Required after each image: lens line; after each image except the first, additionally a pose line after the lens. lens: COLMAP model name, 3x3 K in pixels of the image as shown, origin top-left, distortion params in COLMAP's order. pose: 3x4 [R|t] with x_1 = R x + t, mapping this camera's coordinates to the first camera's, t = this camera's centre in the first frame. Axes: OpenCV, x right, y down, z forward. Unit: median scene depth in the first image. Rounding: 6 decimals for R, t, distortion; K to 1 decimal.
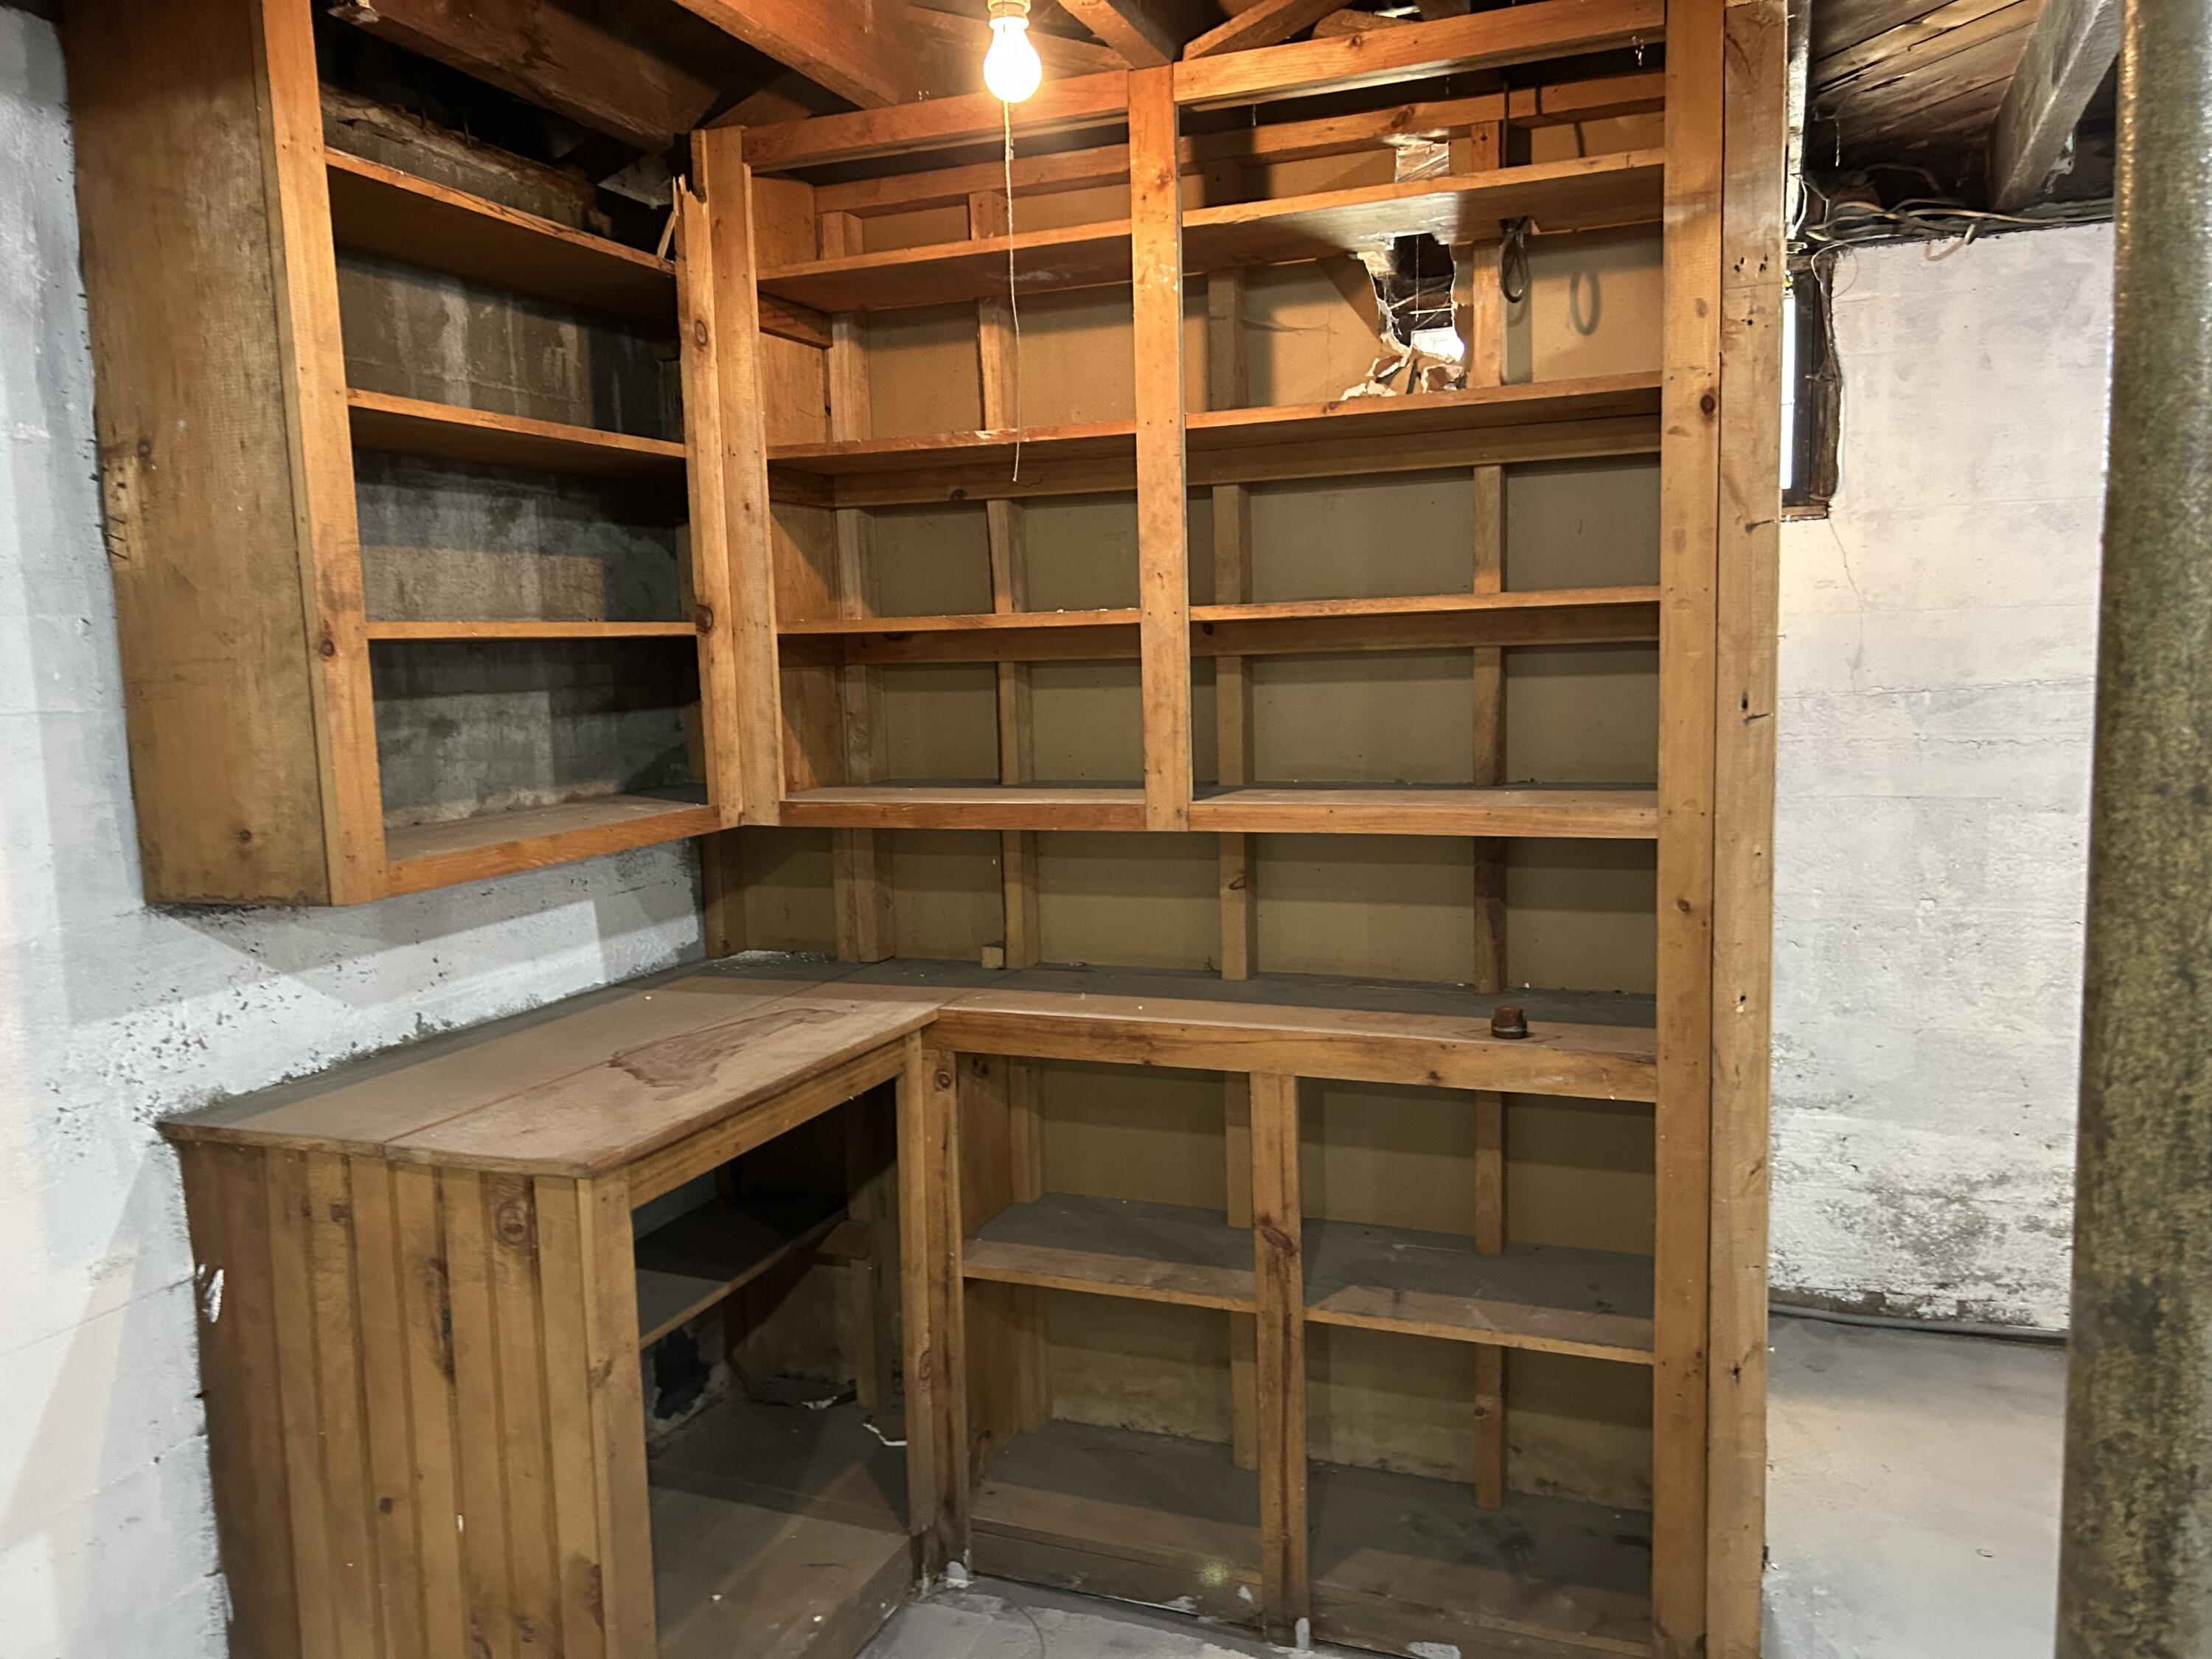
lens RADIAL K [[1668.5, 0, 1111.1], [0, 1668.5, 845.4], [0, 0, 1]] dist [0.049014, -0.056326]
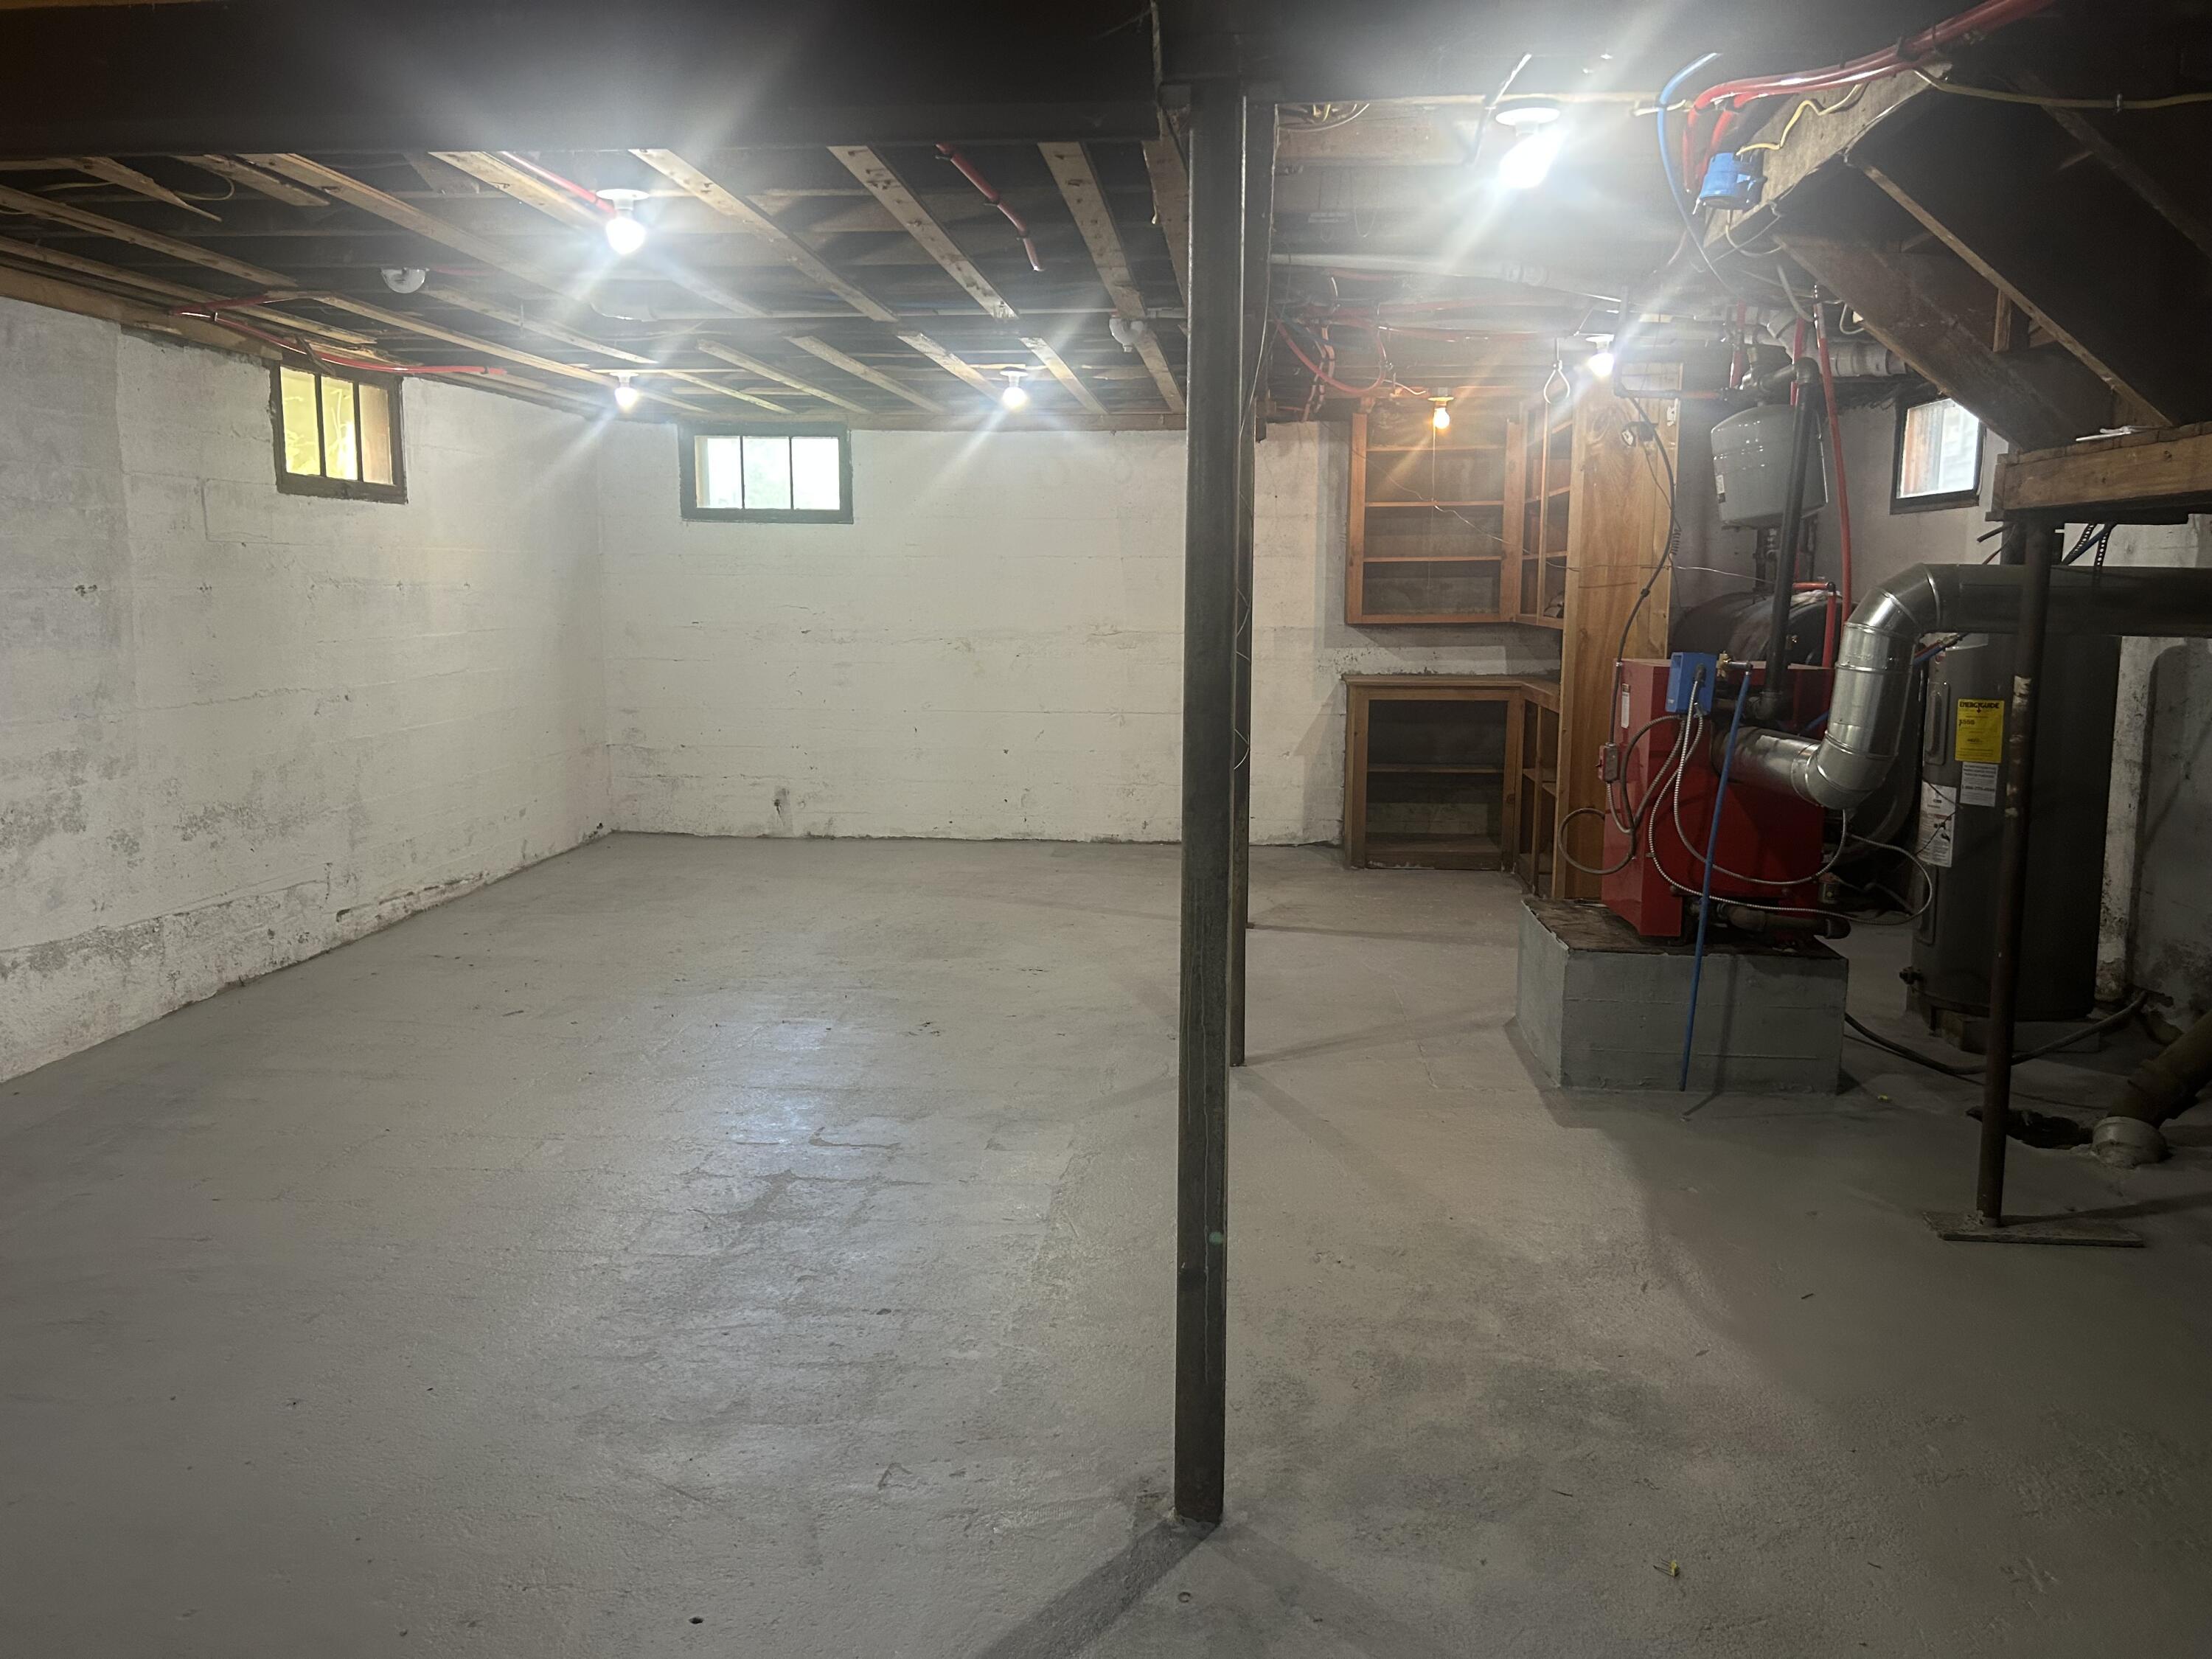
lens RADIAL K [[1668.5, 0, 1100.6], [0, 1668.5, 840.4], [0, 0, 1]] dist [0.049014, -0.056326]
pose [[0.276997, 0.173967, -0.944991, 2.592233], [-0.118708, 0.982135, 0.146009, 0.023451], [0.953510, 0.071734, 0.292700, -0.614991]]
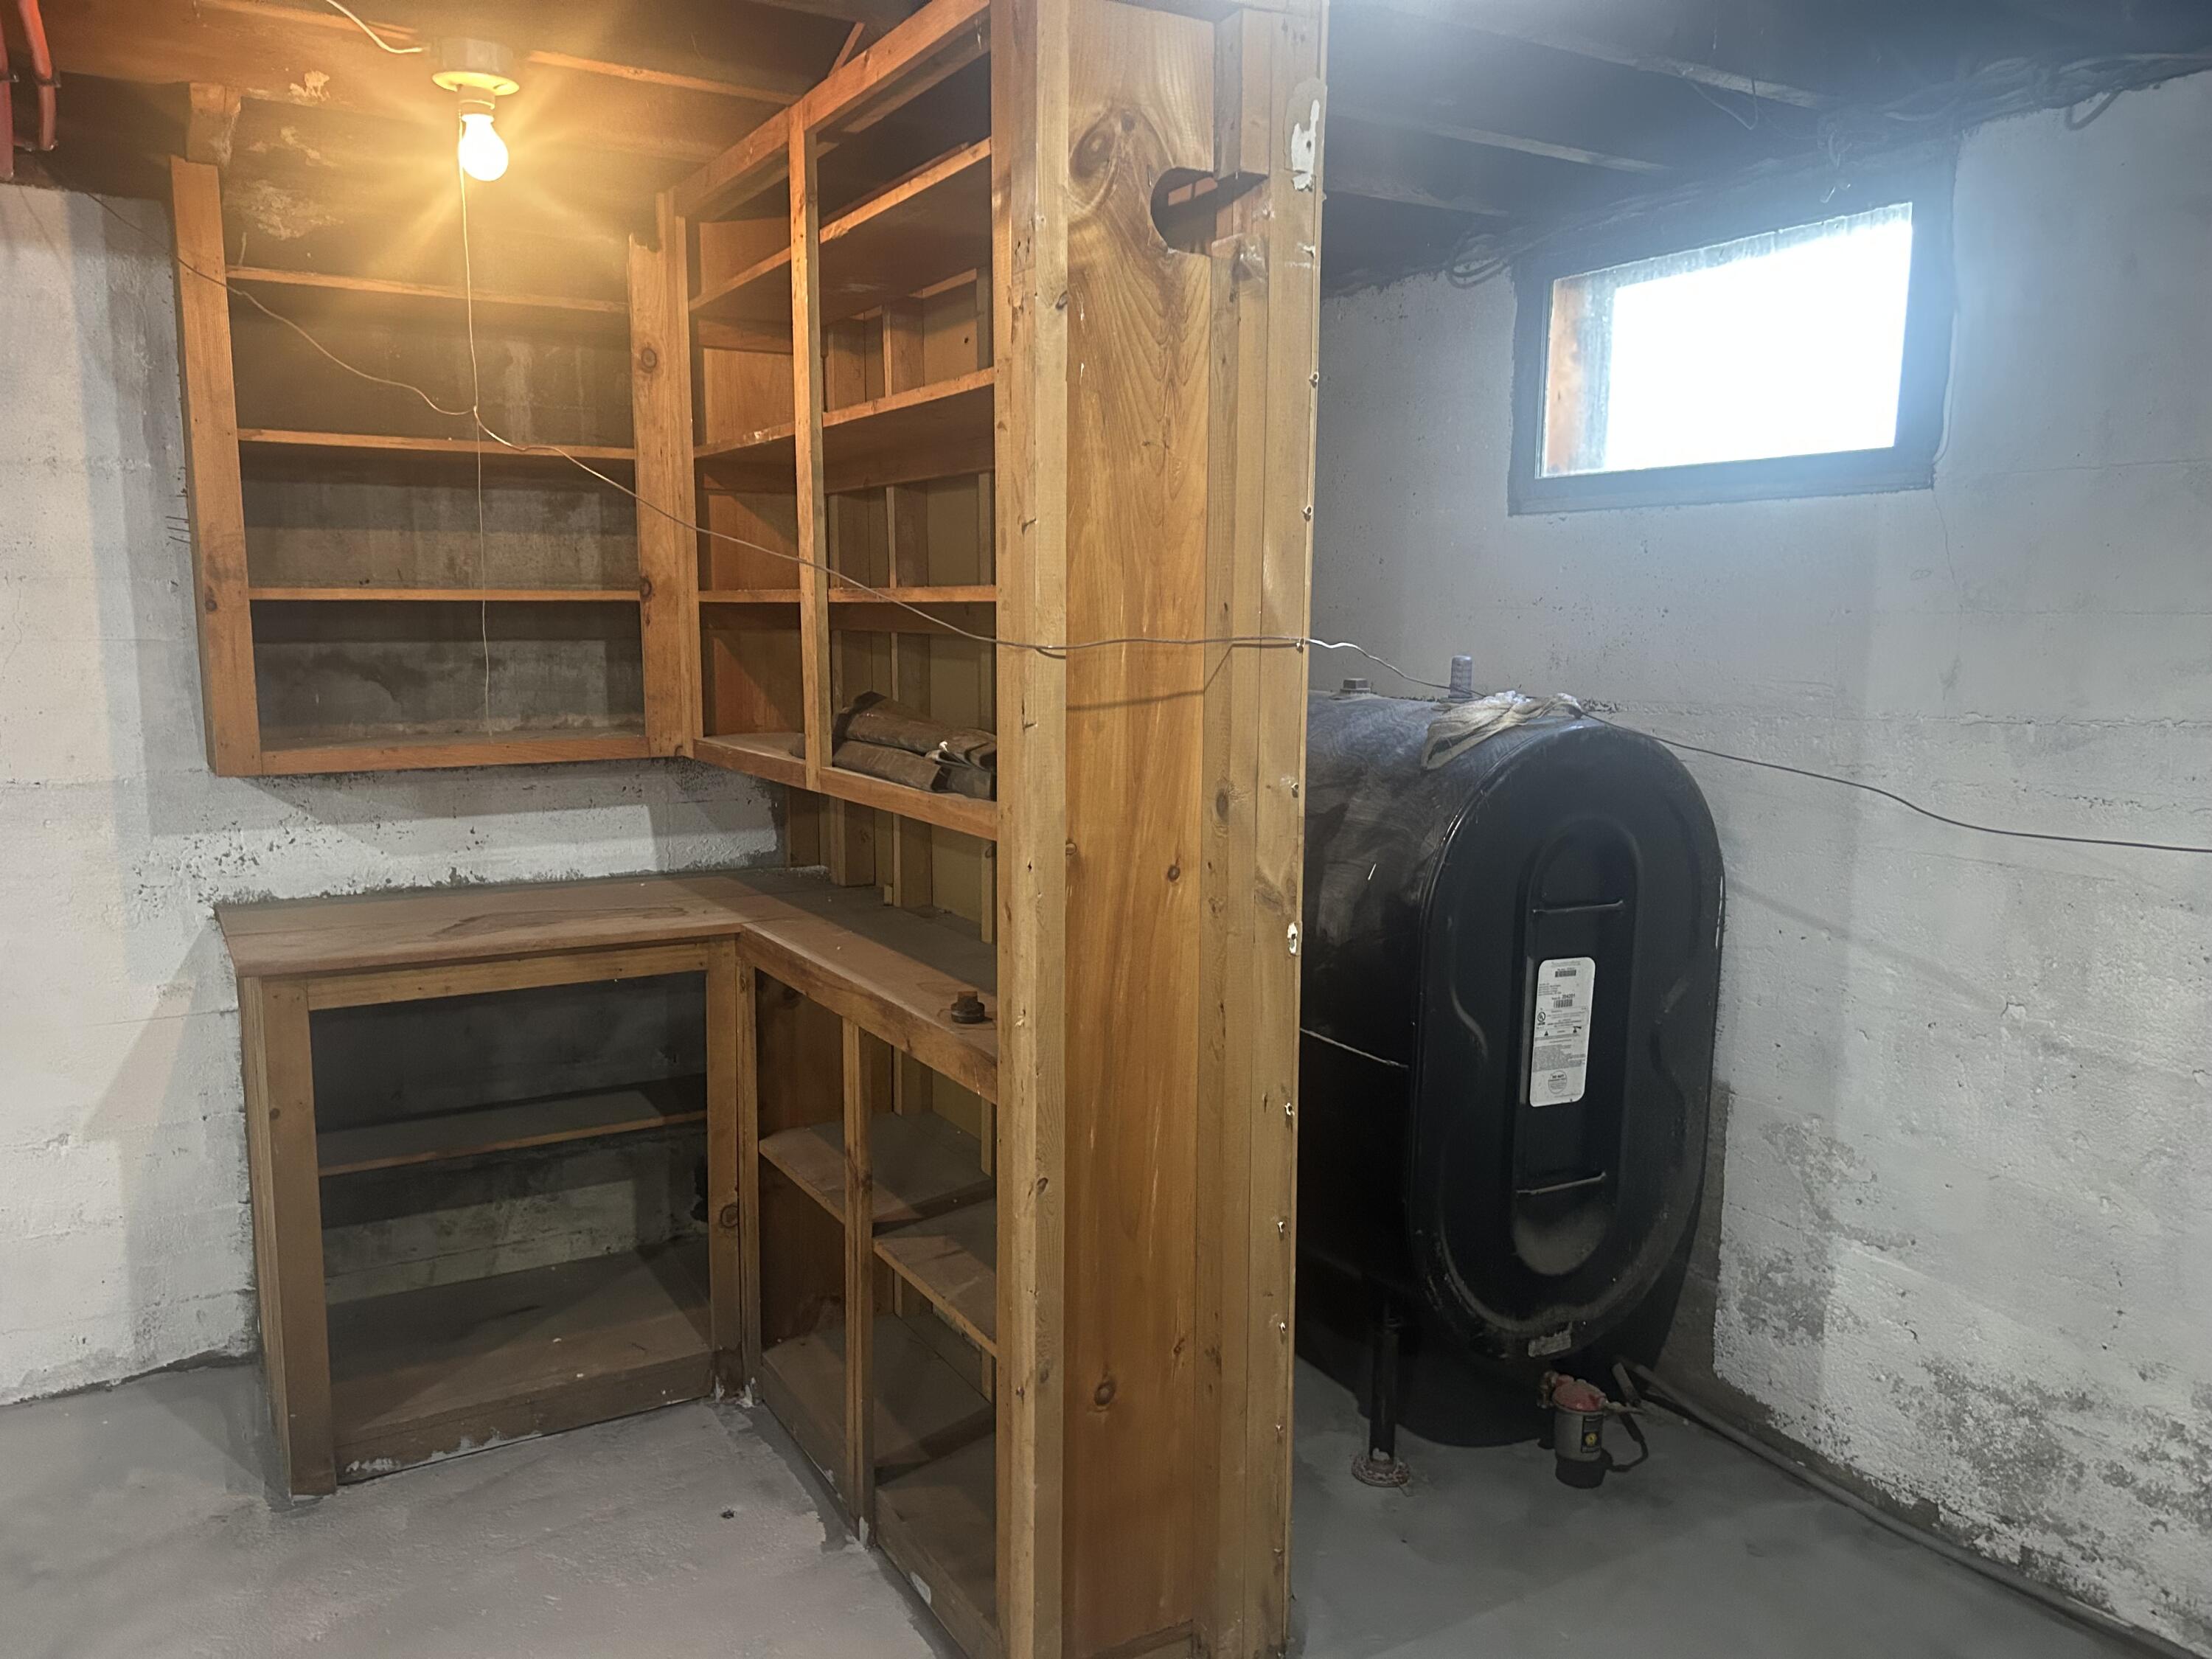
lens RADIAL K [[1668.5, 0, 1102.6], [0, 1668.5, 860.8], [0, 0, 1]] dist [0.049014, -0.056326]
pose [[0.781507, 0.124863, -0.611274, 0.796056], [-0.100371, 0.992169, 0.074344, -0.058670], [0.615769, 0.003254, 0.787920, 0.215553]]
